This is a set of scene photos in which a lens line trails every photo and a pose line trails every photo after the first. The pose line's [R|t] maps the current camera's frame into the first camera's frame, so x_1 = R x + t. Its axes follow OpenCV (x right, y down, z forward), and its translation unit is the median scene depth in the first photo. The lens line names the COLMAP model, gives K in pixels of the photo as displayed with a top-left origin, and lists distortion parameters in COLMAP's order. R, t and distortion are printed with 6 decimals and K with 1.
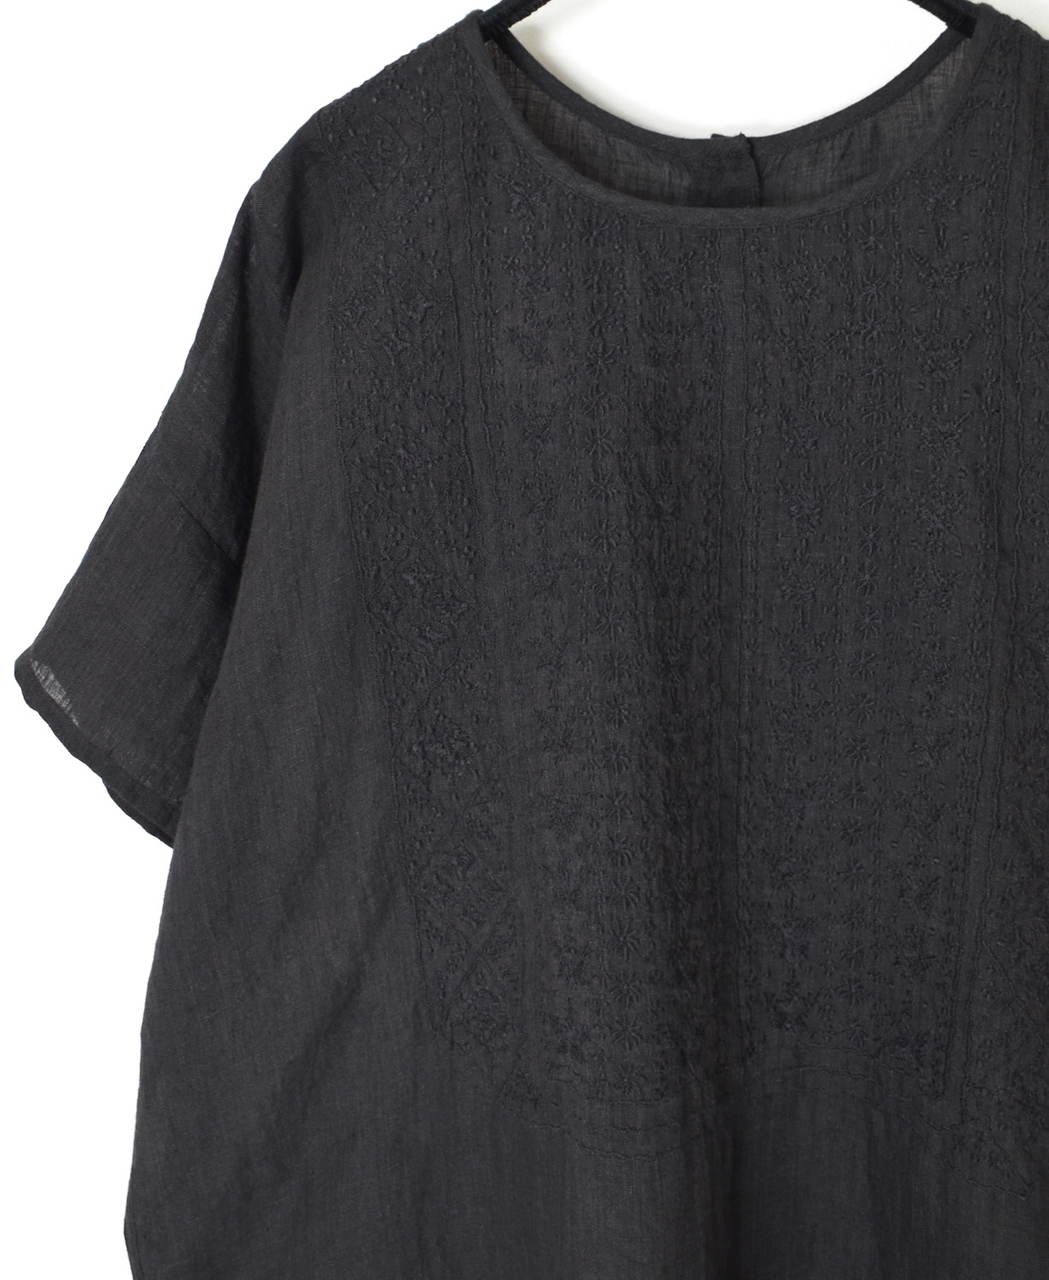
lens RADIAL K [[1884.7, 0, 524.5], [0, 1884.7, 640.0], [0, 0, 1]] dist [-0.098286, 0.066170]
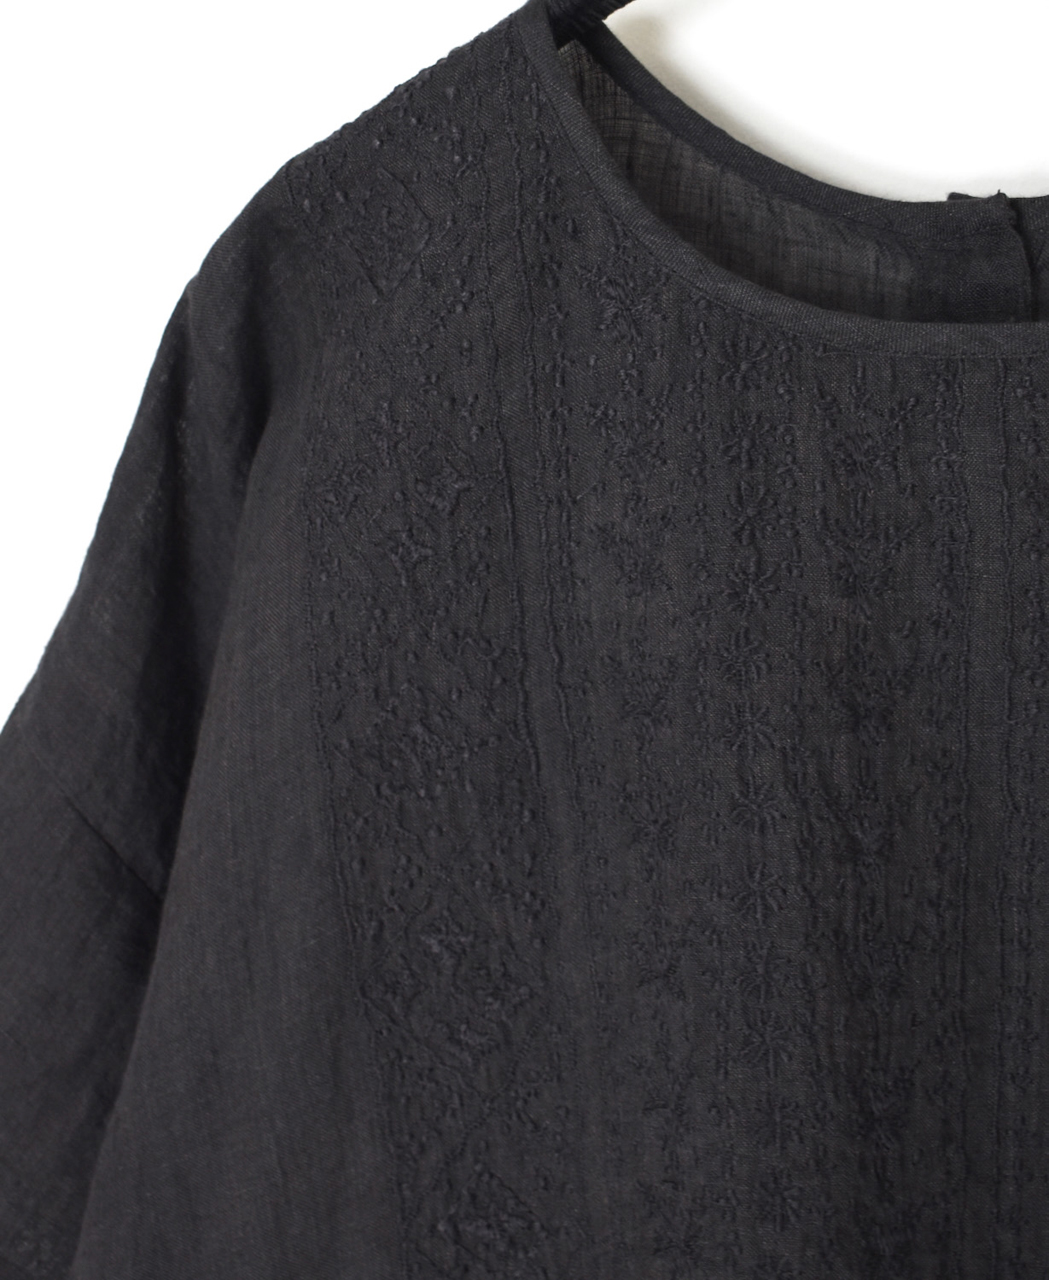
lens RADIAL K [[2343.8, 0, 521.6], [0, 2343.8, 581.4], [0, 0, 1]] dist [-0.066748, -0.067737]
pose [[0.995137, 0.004913, -0.098381, 0.039492], [-0.013552, 0.996087, -0.087333, -0.084340], [0.097567, 0.088241, 0.991309, 0.275369]]
